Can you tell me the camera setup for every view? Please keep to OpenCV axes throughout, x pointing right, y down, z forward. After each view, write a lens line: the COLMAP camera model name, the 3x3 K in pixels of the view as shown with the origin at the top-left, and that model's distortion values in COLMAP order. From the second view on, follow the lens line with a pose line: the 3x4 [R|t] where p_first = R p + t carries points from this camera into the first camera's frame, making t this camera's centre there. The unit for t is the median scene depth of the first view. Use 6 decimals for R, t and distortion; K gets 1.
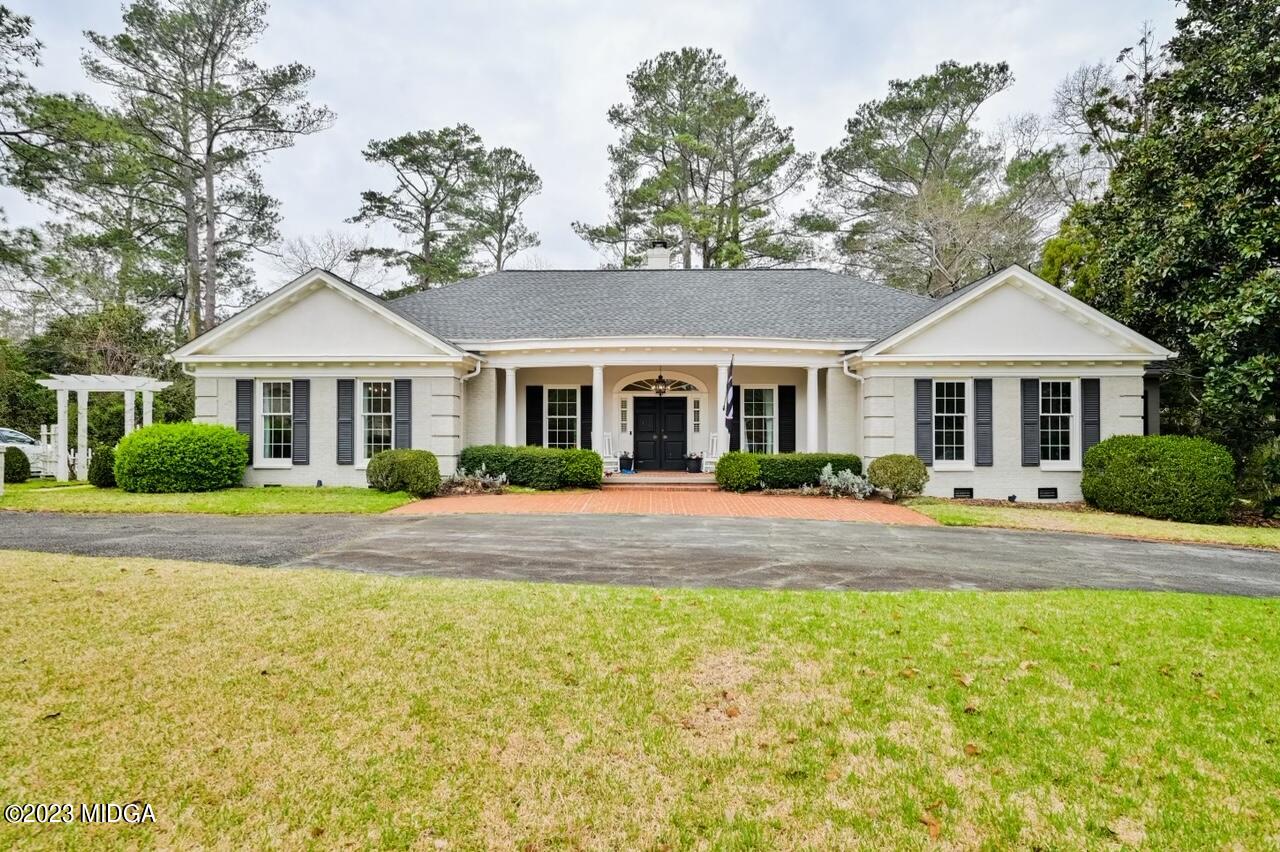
lens RADIAL K [[509.1, 0, 640.0], [0, 509.1, 426.0], [0, 0, 1]] dist [0.000753, 0.000135]
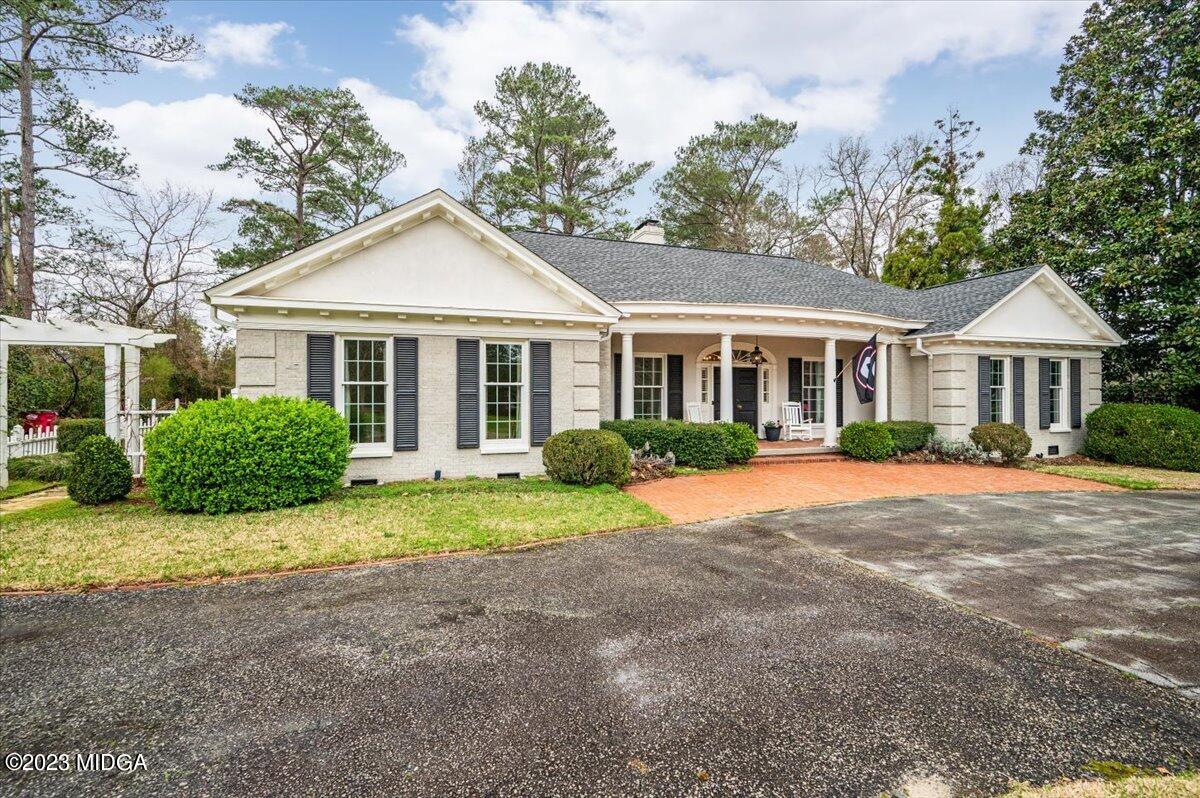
lens RADIAL K [[423.3, 0, 600.2], [0, 423.3, 391.6], [0, 0, 1]] dist [-0.001411, 0.000132]
pose [[0.960497, 0.000379, 0.278291, -0.108365], [-0.002647, 0.999966, 0.007774, -0.003261], [-0.278279, -0.008203, 0.960465, 0.061827]]
